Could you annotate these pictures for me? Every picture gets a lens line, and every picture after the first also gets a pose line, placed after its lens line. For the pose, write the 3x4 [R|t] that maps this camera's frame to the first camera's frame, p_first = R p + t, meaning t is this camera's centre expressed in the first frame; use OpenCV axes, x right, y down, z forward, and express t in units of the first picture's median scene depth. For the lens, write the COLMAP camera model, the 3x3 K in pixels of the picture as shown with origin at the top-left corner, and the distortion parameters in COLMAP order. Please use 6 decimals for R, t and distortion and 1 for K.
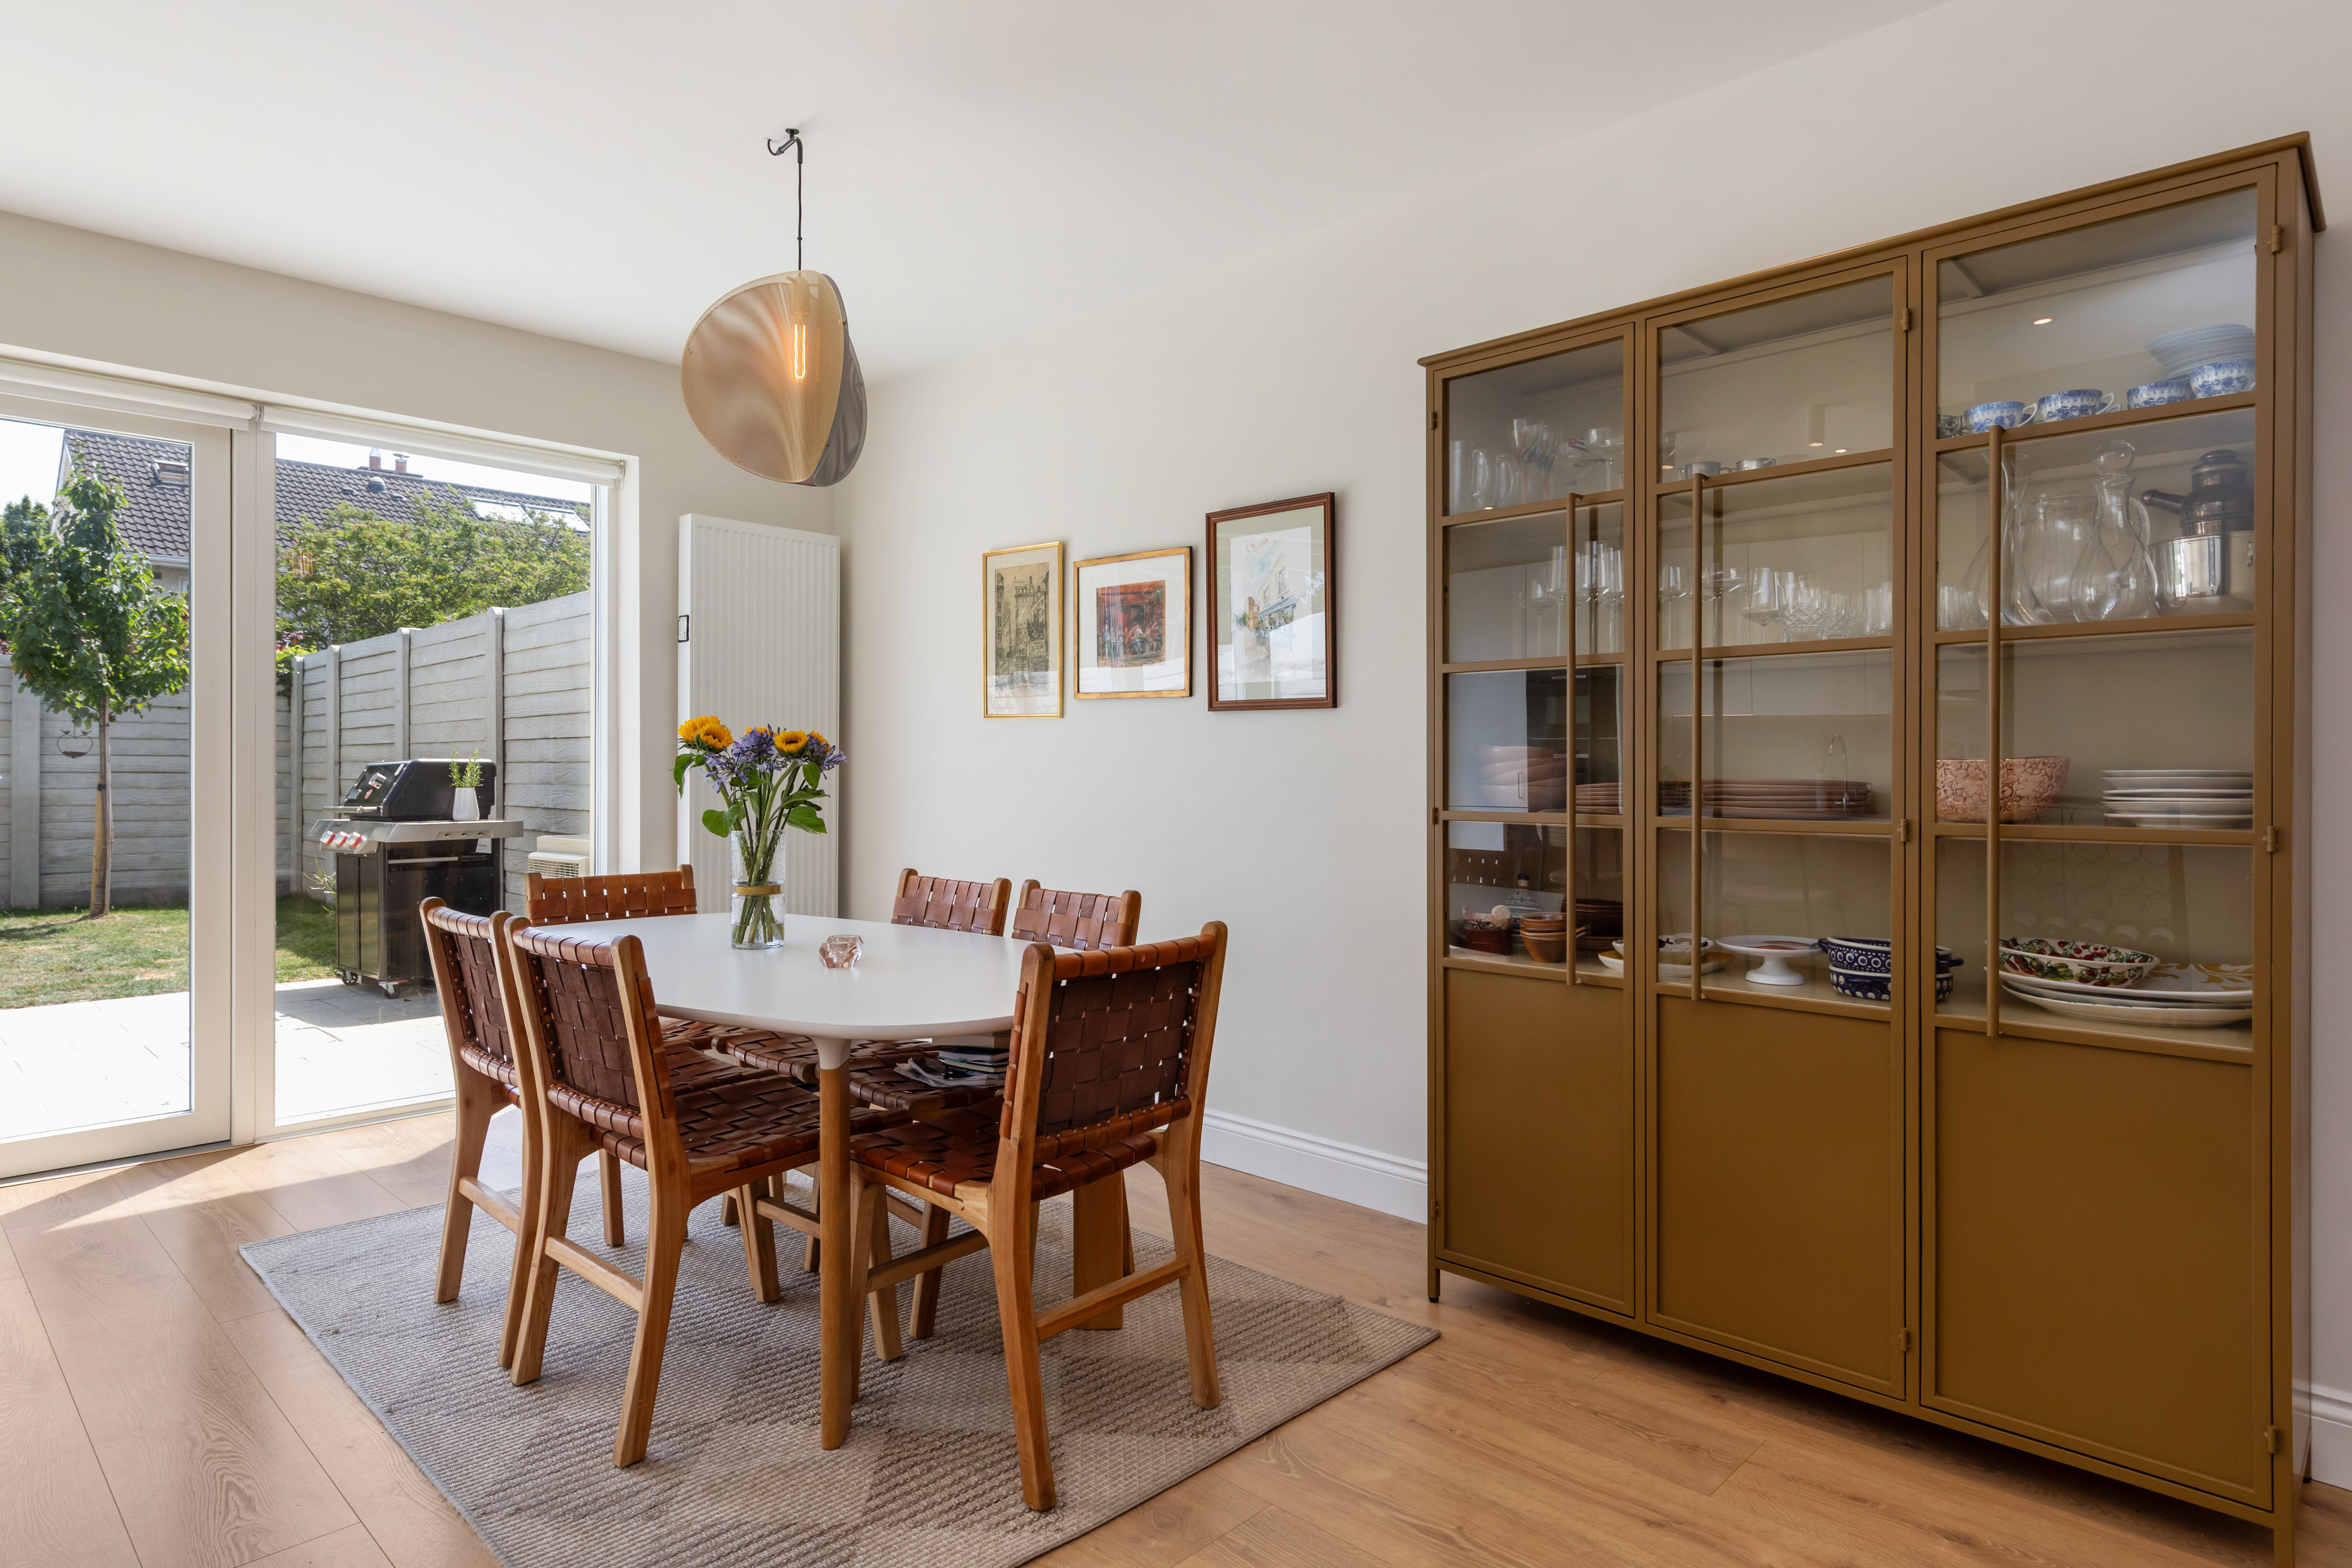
lens RADIAL K [[1333.4, 0, 1166.1], [0, 1333.4, 768.6], [0, 0, 1]] dist [0.003082, 0.000664]
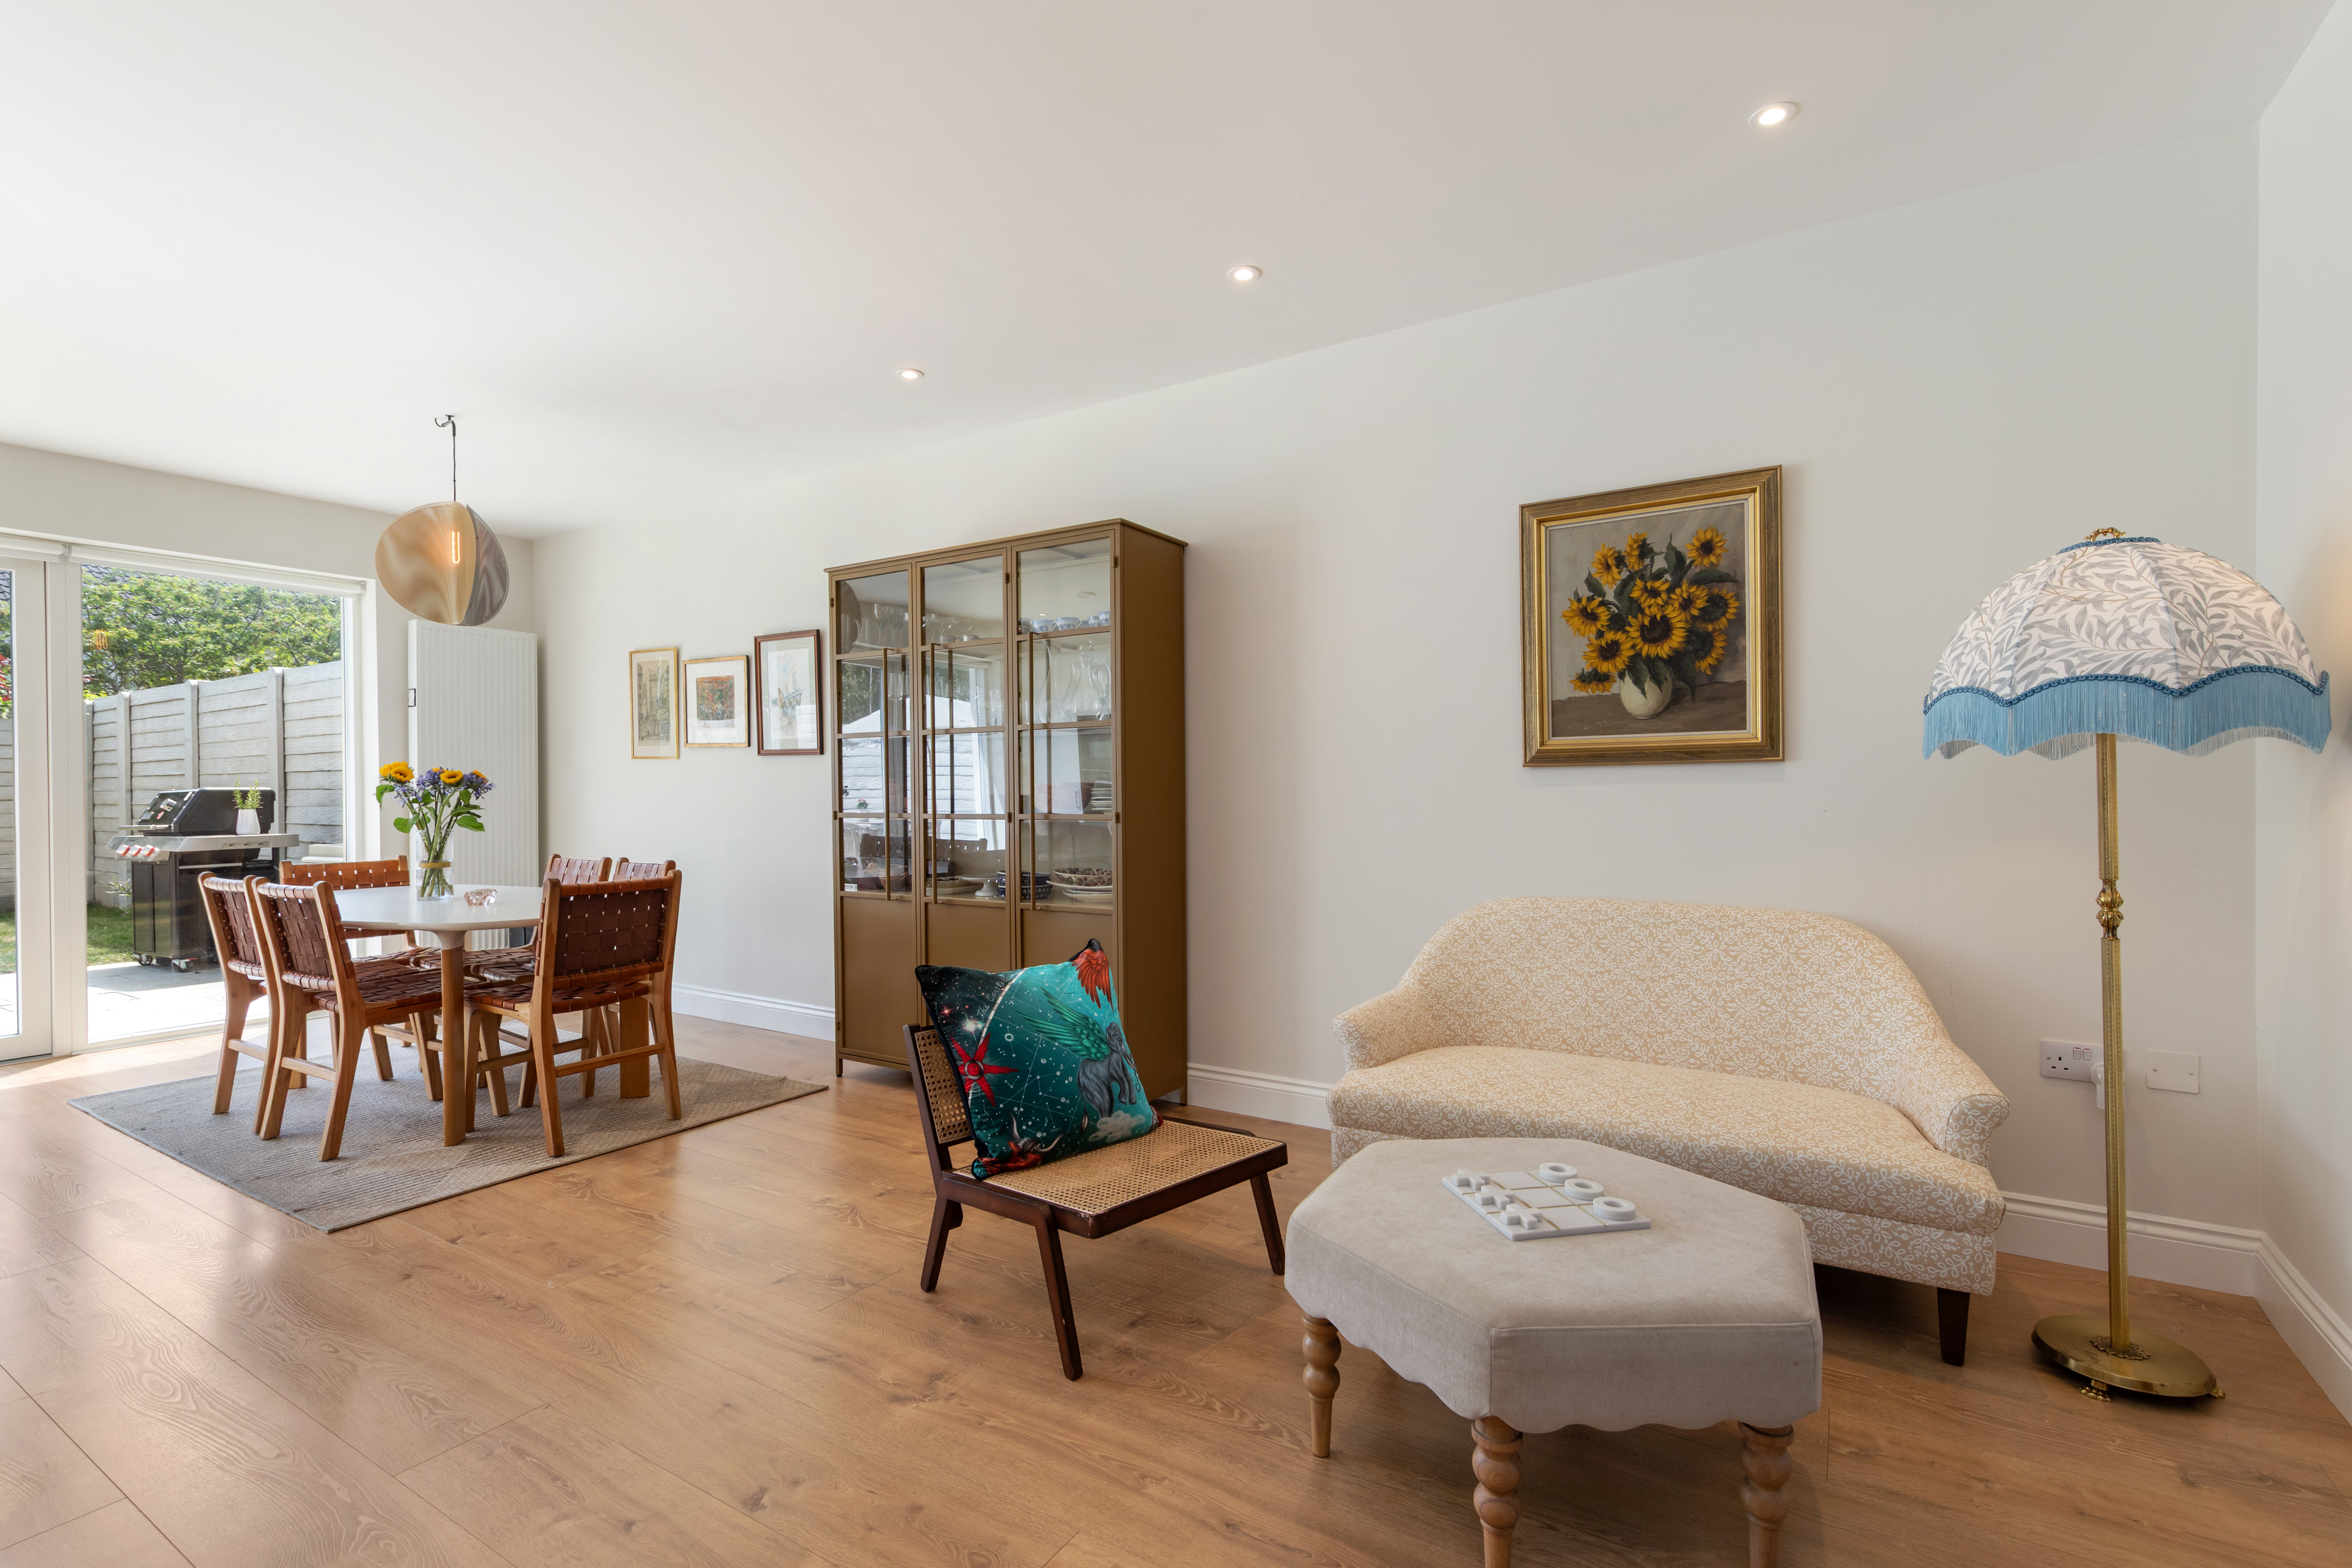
lens RADIAL K [[1083.7, 0, 1163.2], [0, 1083.7, 796.6], [0, 0, 1]] dist [0.009713, -0.001247]
pose [[0.979002, -0.009224, 0.203644, 0.244257], [0.007653, 0.999935, 0.008499, -0.000121], [-0.203709, -0.006762, 0.979008, -0.410817]]
